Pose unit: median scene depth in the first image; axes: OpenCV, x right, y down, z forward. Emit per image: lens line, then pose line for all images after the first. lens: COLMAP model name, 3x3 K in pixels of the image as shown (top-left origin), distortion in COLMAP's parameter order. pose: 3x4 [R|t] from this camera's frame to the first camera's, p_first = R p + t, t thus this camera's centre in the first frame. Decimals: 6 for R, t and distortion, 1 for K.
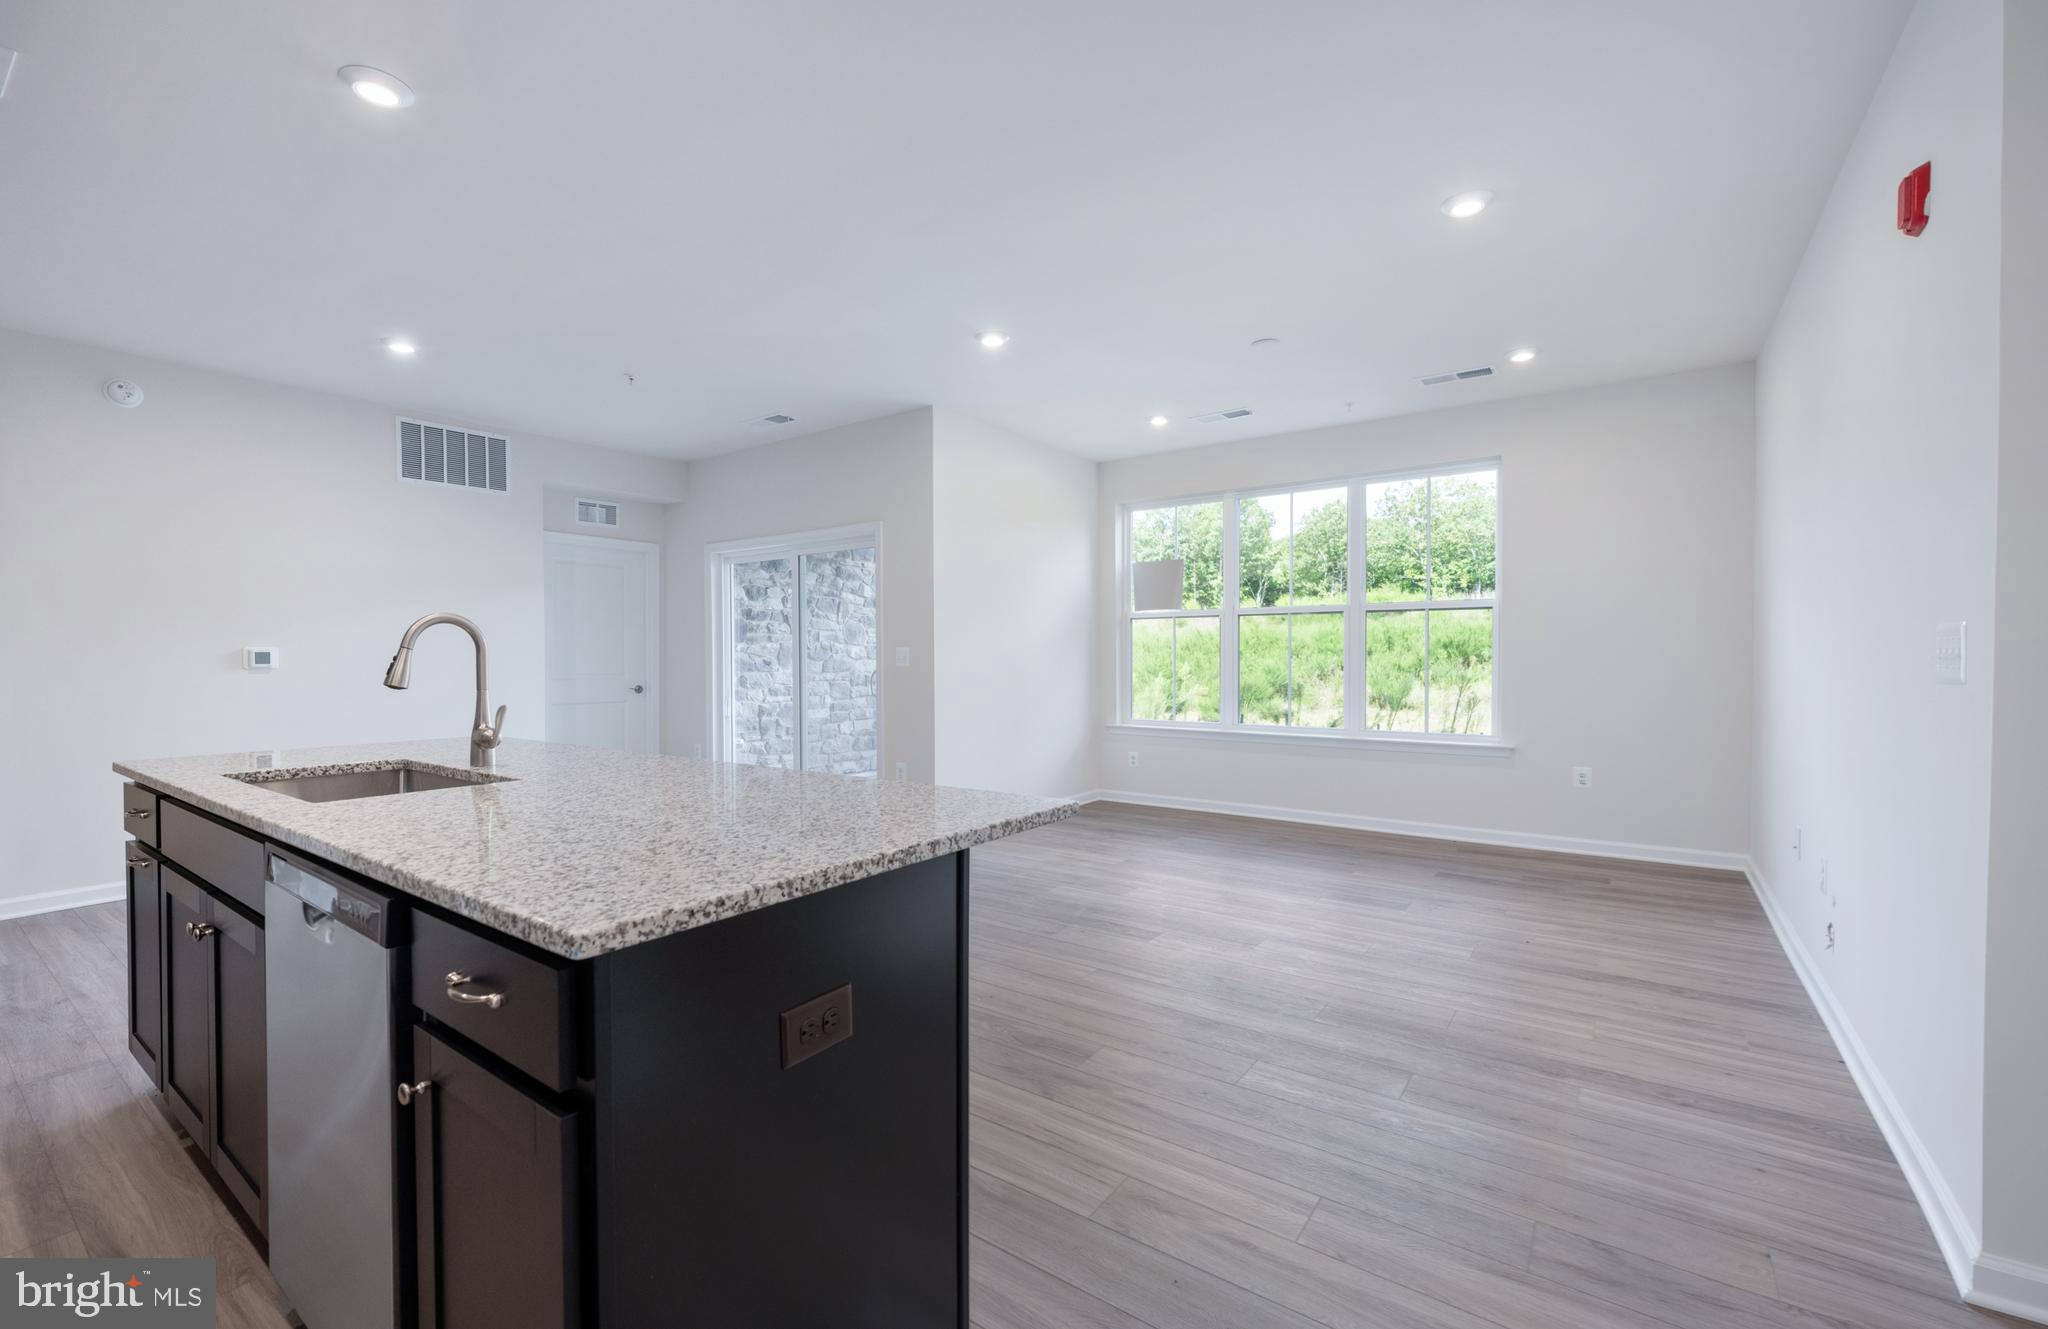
lens RADIAL K [[855.2, 0, 1011.8], [0, 855.2, 669.6], [0, 0, 1]] dist [0.000340, -0.000097]
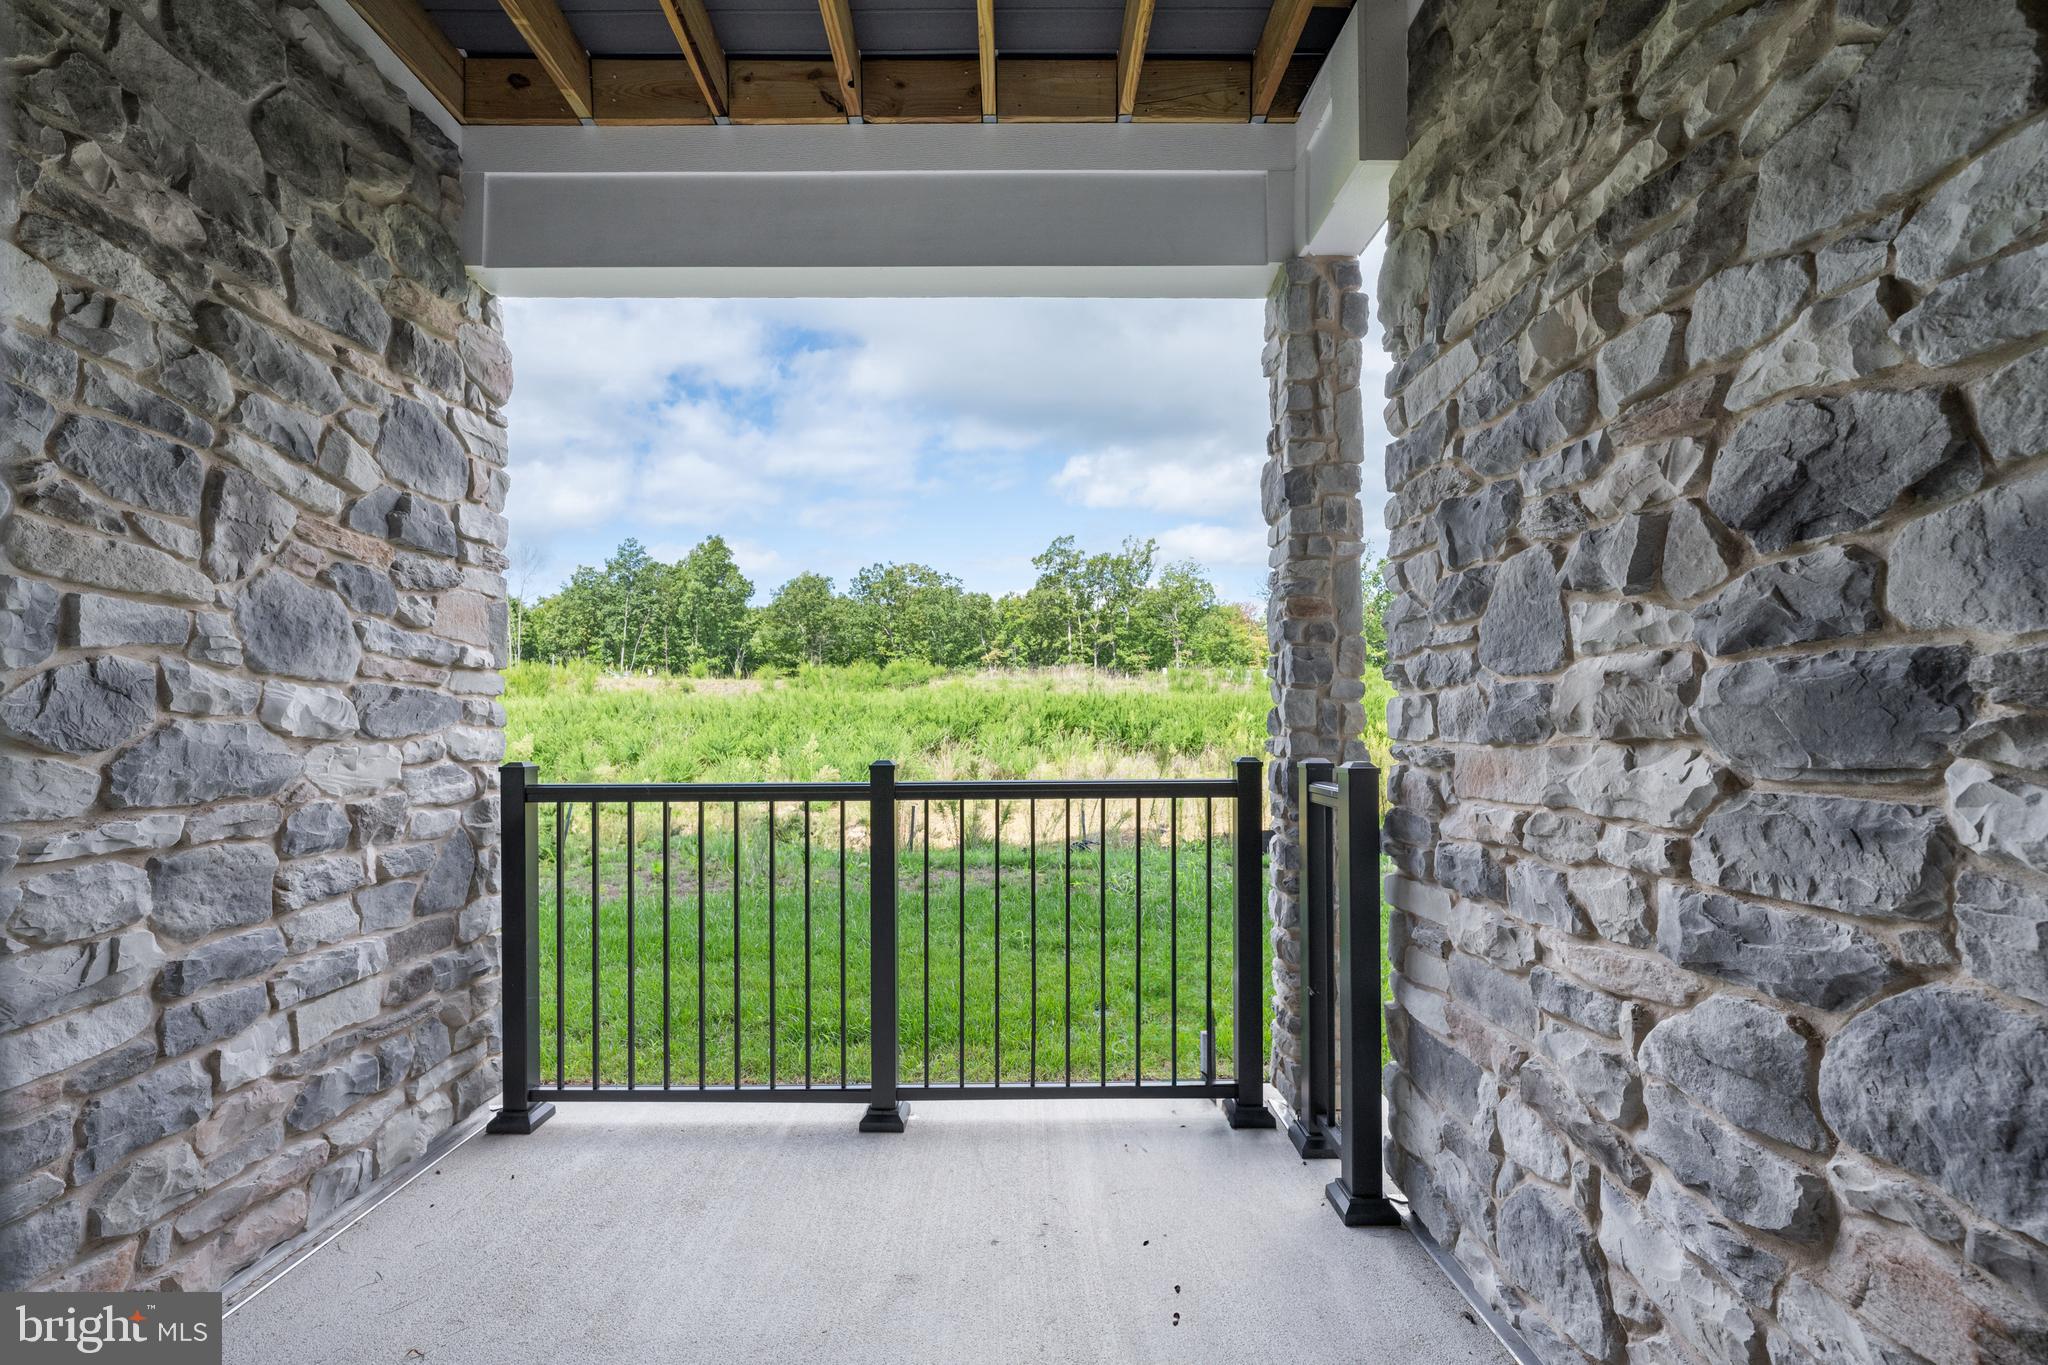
lens RADIAL K [[816.7, 0, 1001.5], [0, 816.7, 727.7], [0, 0, 1]] dist [-0.002351, 0.001227]
pose [[0.806243, -0.000093, 0.591585, -0.407826], [0.008641, 0.999895, -0.011620, -0.029281], [-0.591522, 0.014480, 0.806159, 1.793842]]
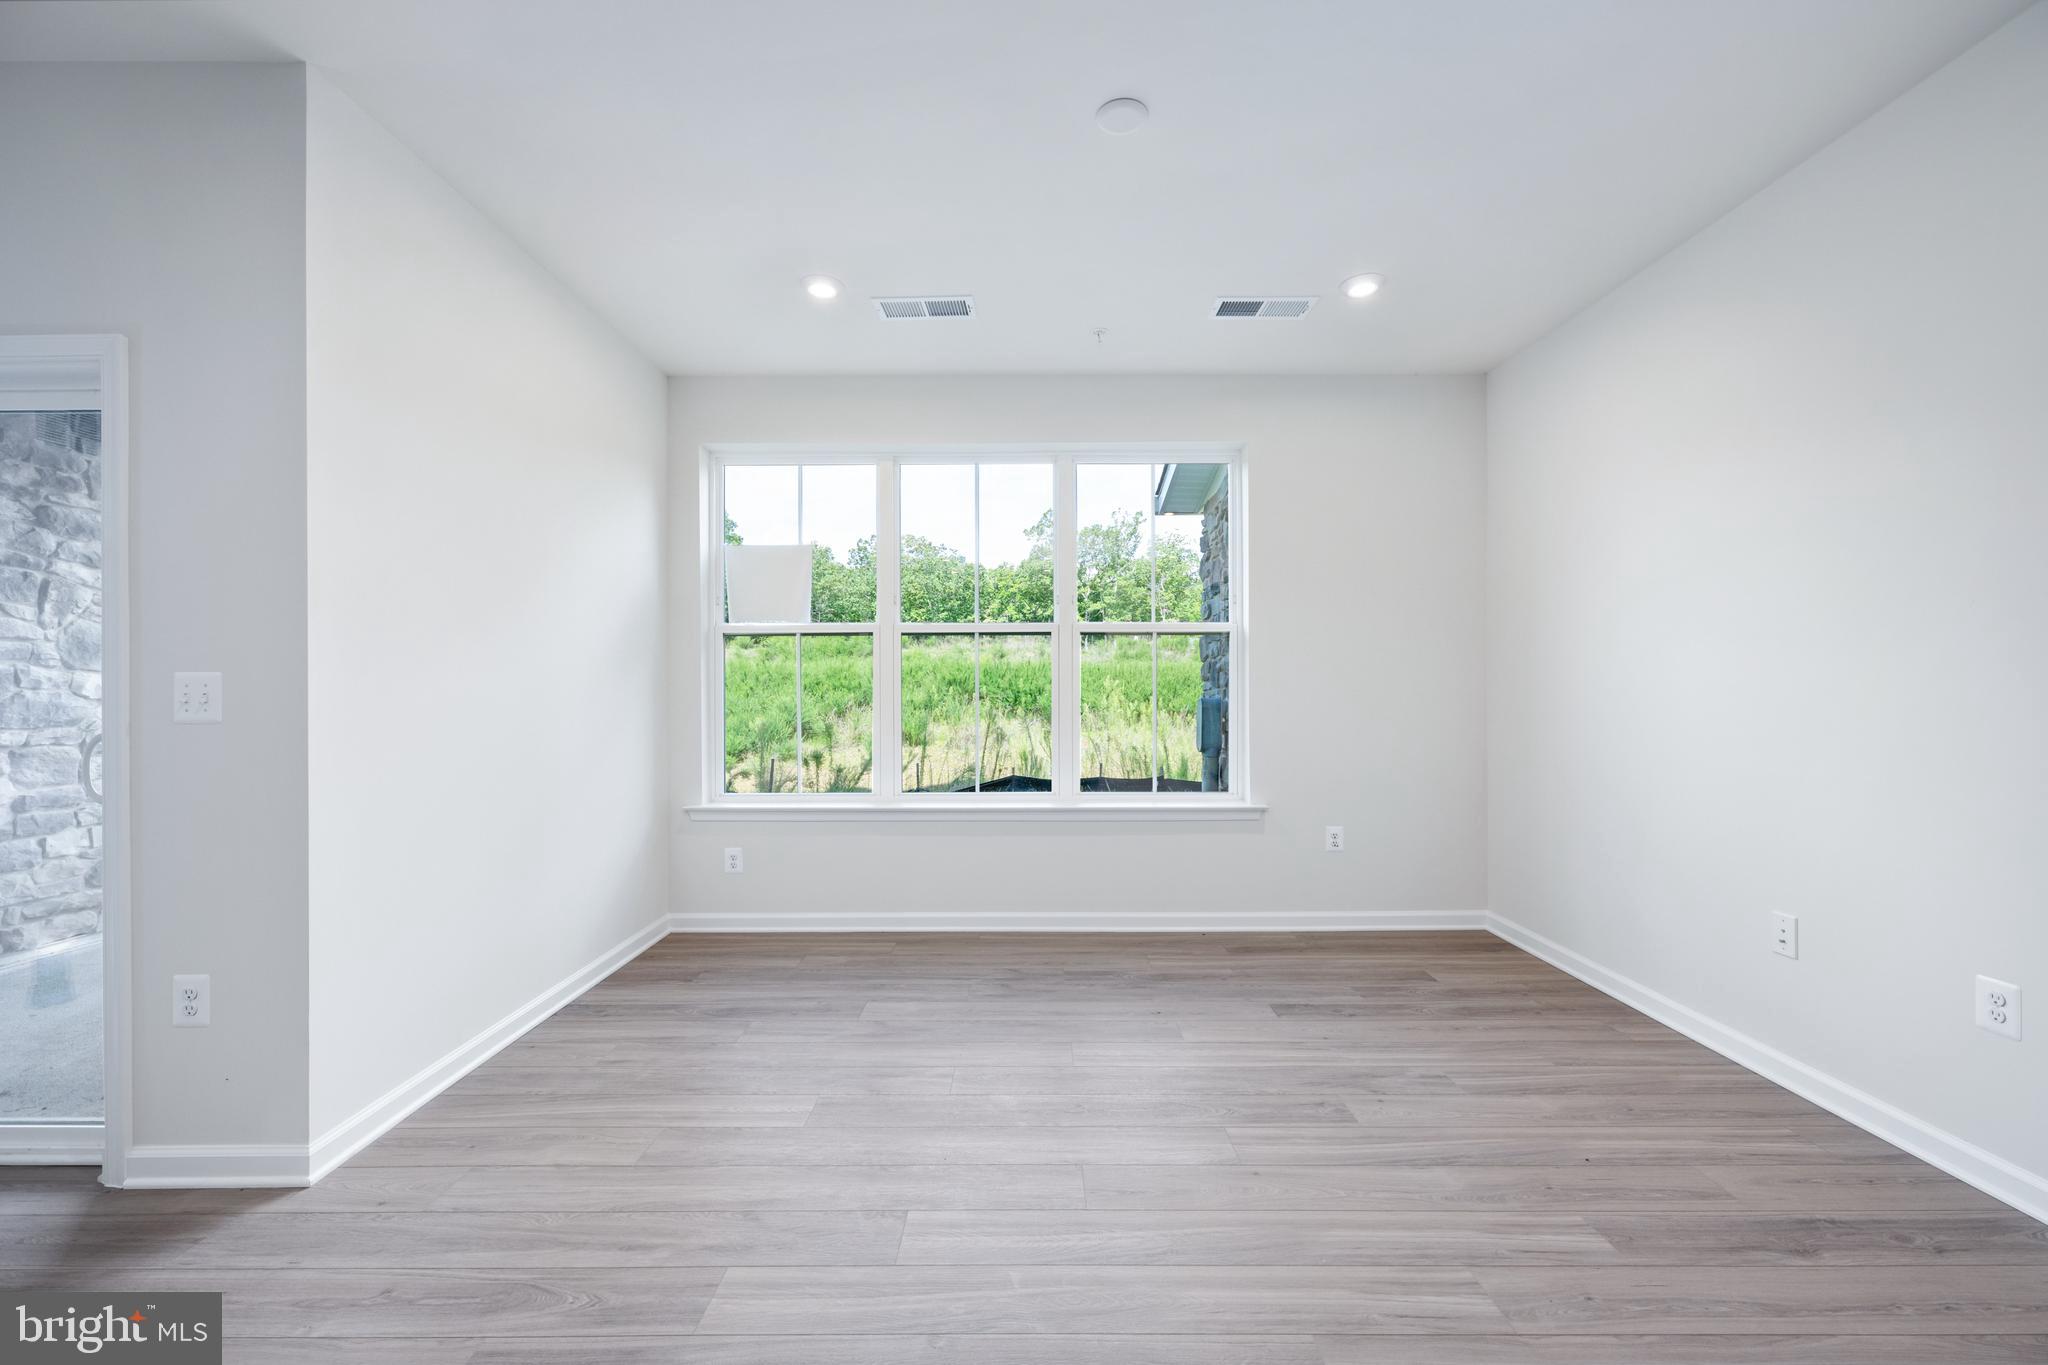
lens RADIAL K [[816.7, 0, 1023.1], [0, 816.7, 690.6], [0, 0, 1]] dist [-0.002351, 0.001227]
pose [[0.809647, 0.000942, 0.586917, -0.069215], [0.010211, 0.999825, -0.015690, -0.012875], [-0.586829, 0.018696, 0.809495, 0.781473]]
